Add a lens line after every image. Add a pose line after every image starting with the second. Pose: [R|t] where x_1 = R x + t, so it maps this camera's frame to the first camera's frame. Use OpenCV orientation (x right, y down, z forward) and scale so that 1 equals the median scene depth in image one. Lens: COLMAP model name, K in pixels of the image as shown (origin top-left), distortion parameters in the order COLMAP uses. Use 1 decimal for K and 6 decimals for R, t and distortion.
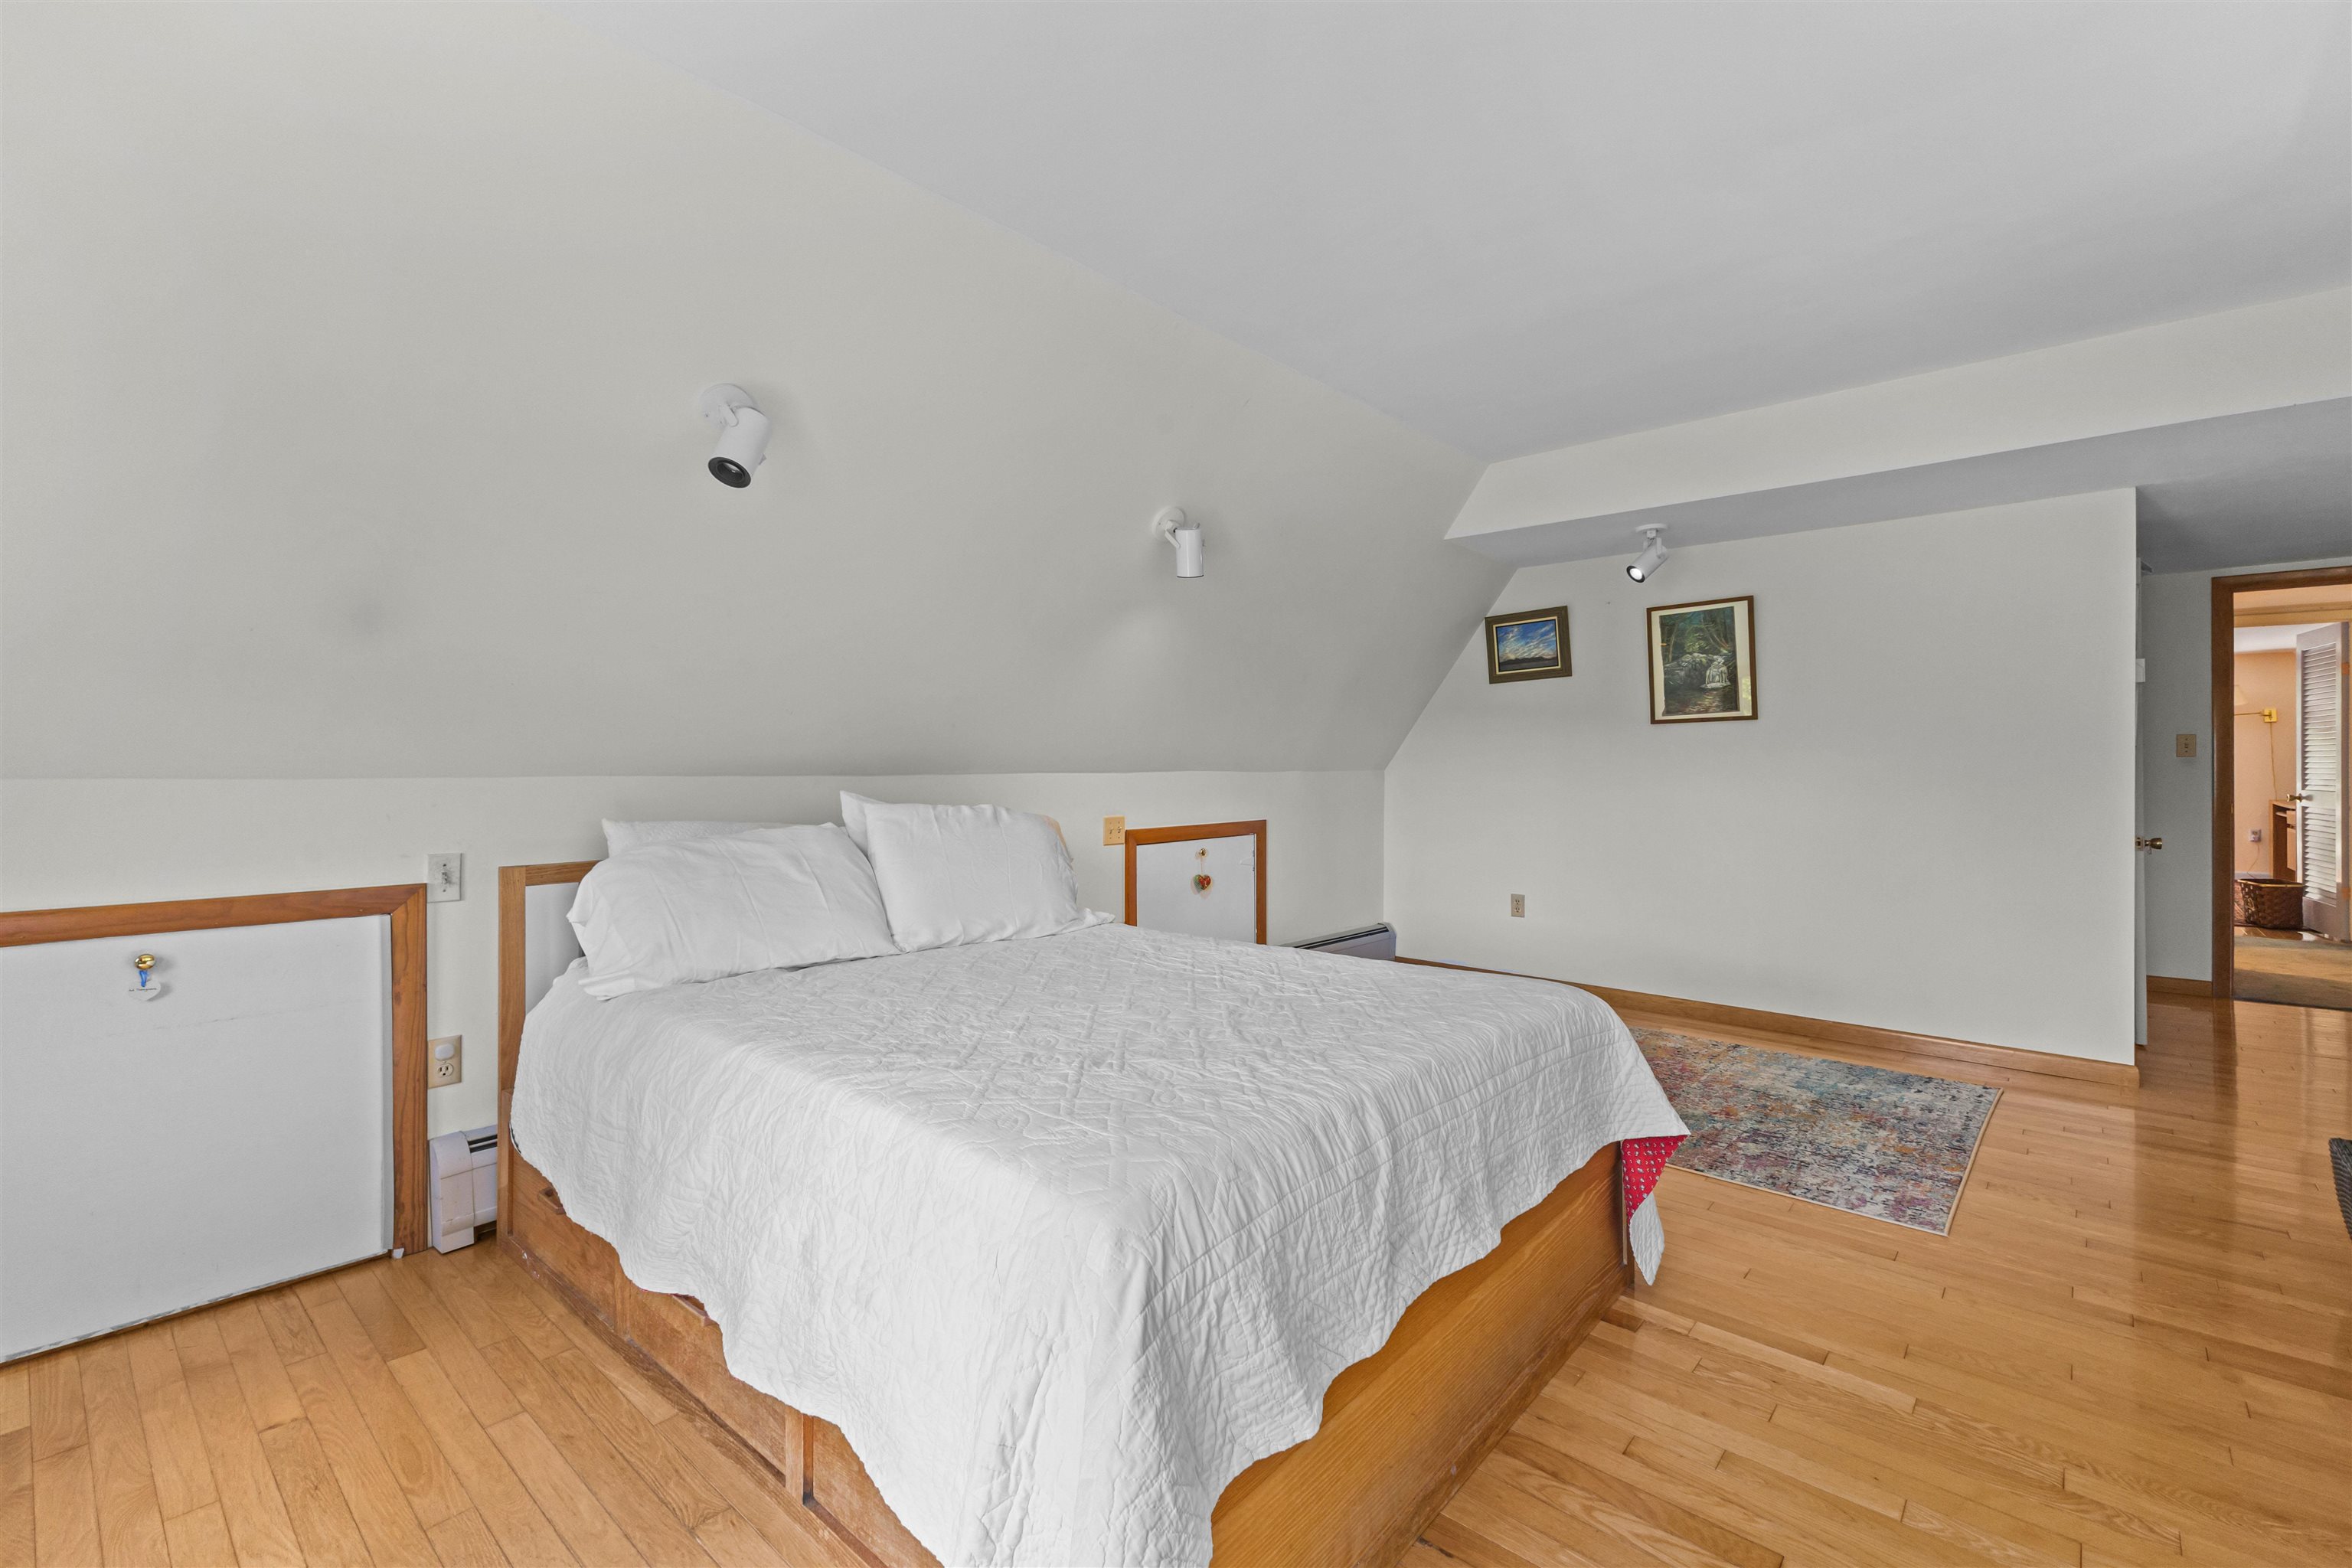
lens RADIAL K [[1023.8, 0, 1165.5], [0, 1023.8, 761.0], [0, 0, 1]] dist [0.010411, -0.002237]
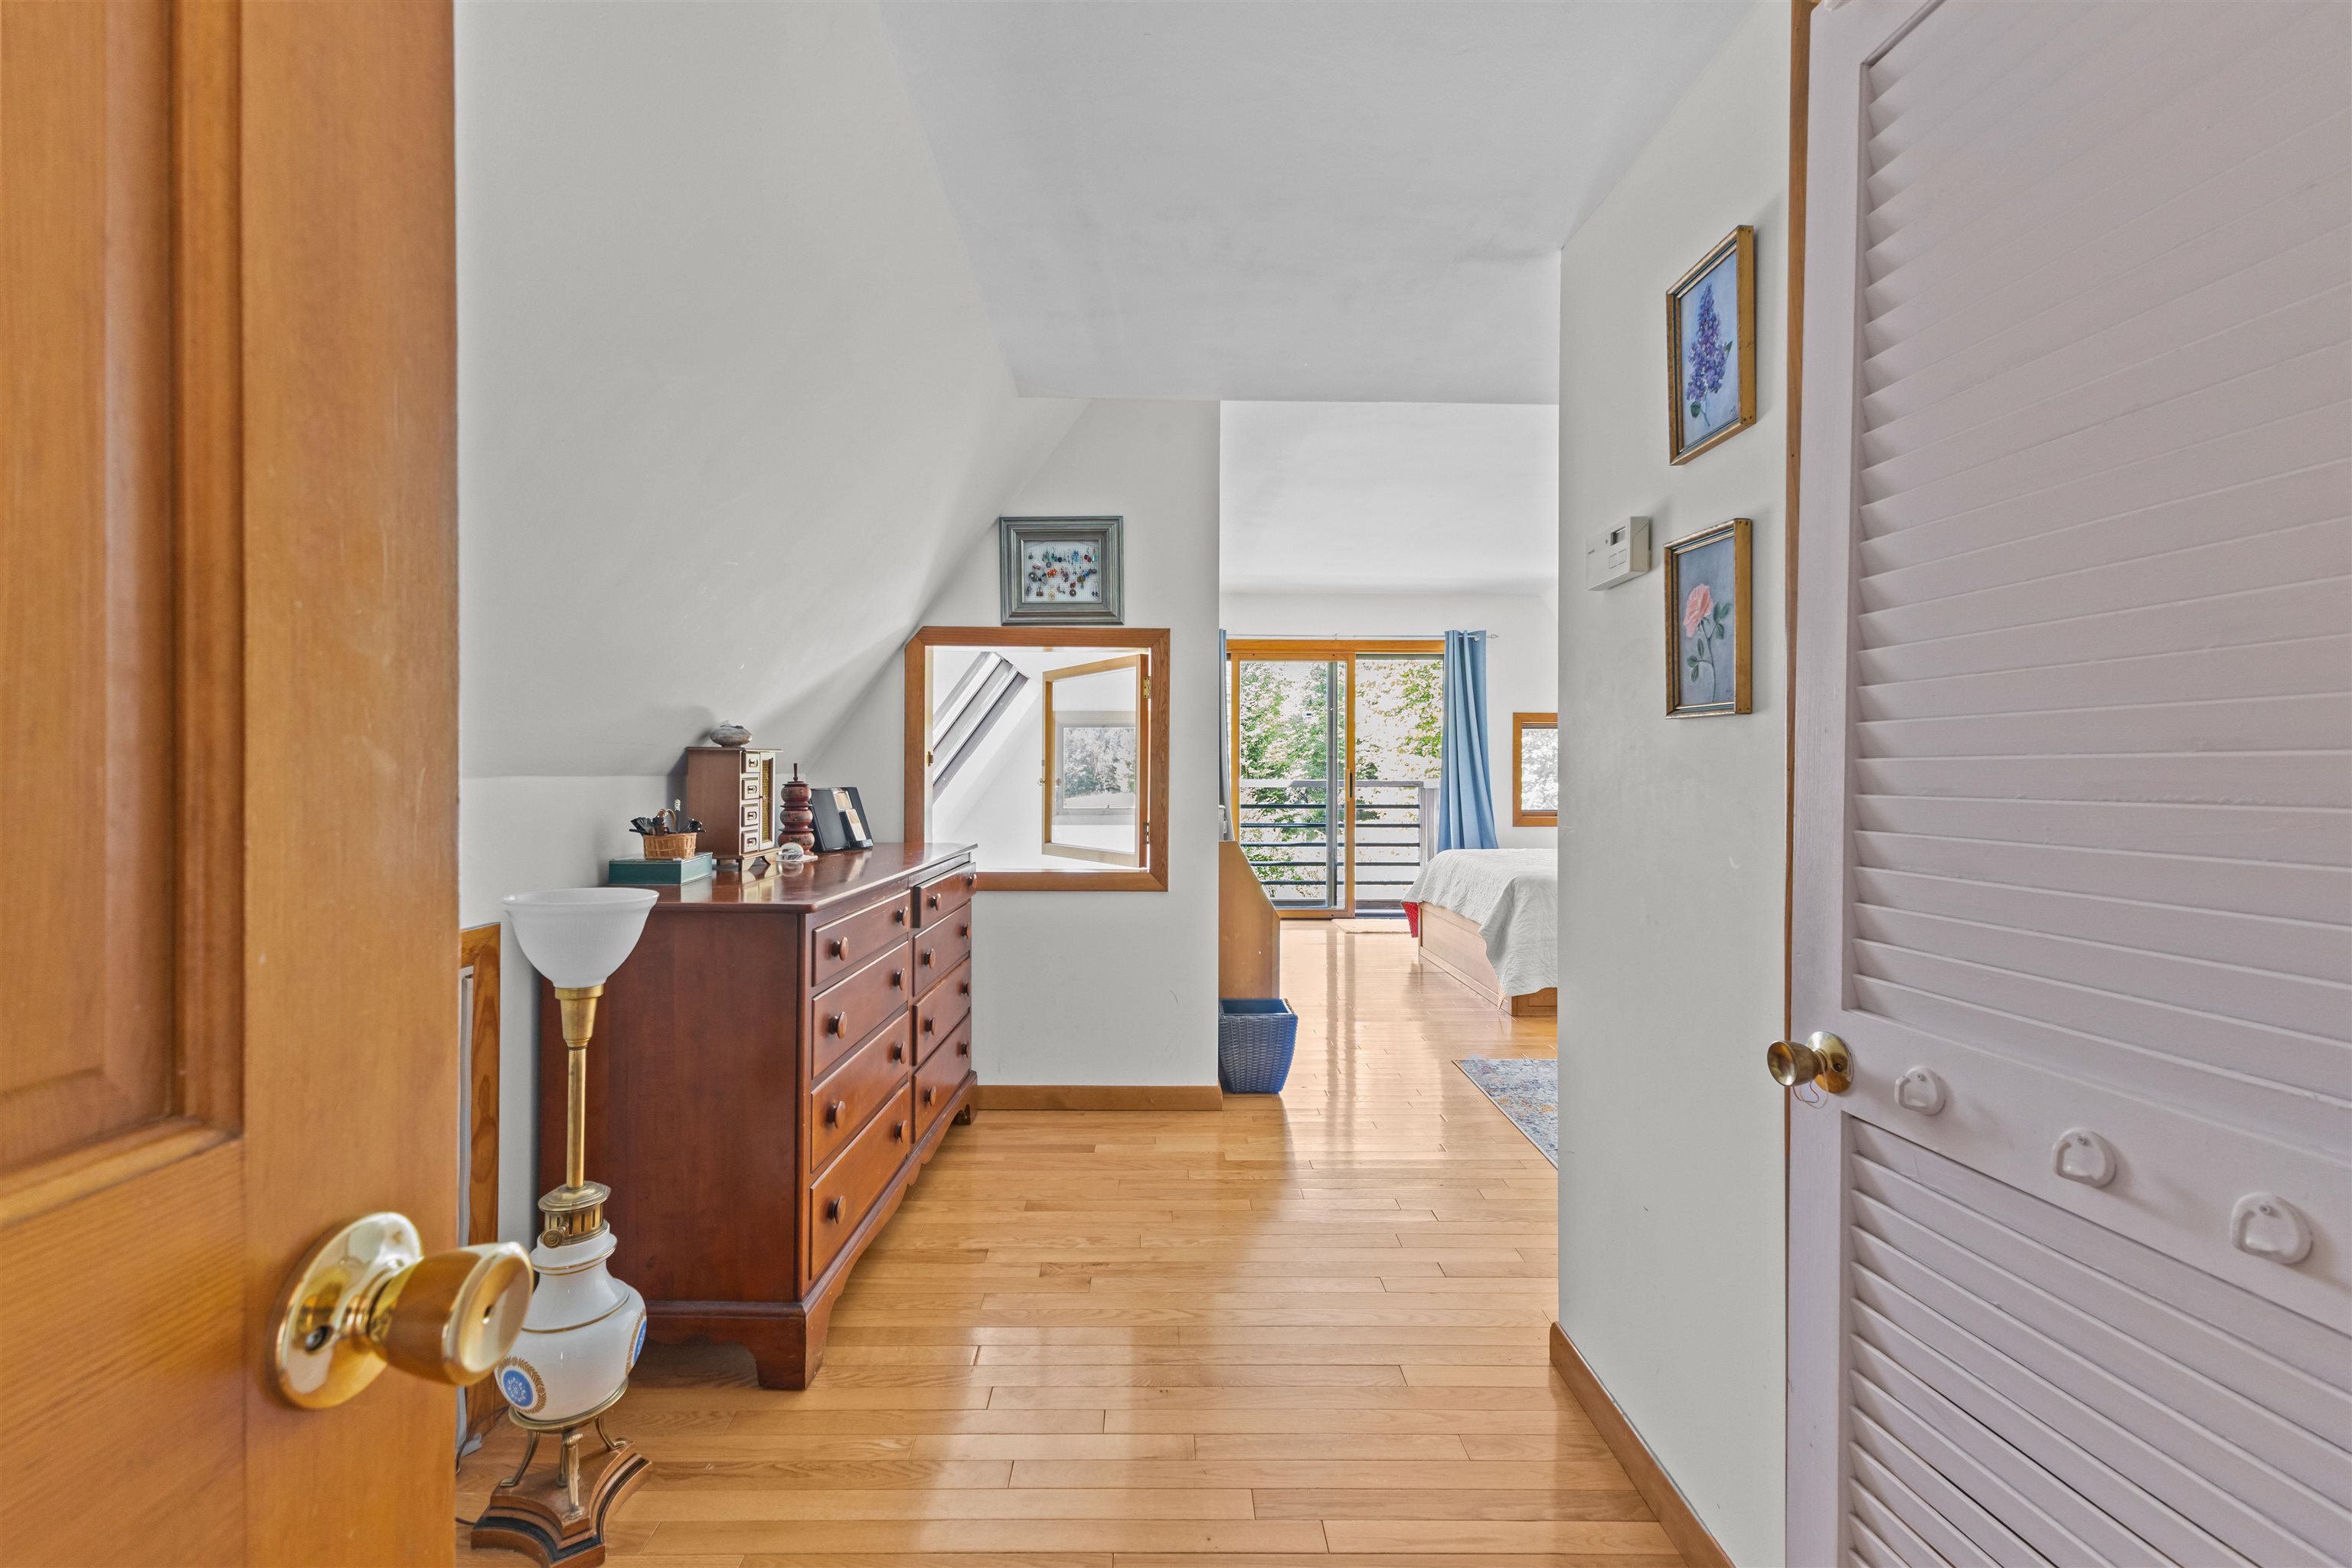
lens RADIAL K [[1018.6, 0, 1152.8], [0, 1018.6, 779.8], [0, 0, 1]] dist [0.004654, 0.000016]
pose [[-0.742427, 0.004957, -0.669908, 1.593652], [-0.005720, 0.999889, 0.013737, 0.003561], [0.669902, 0.014031, -0.742317, 1.369666]]
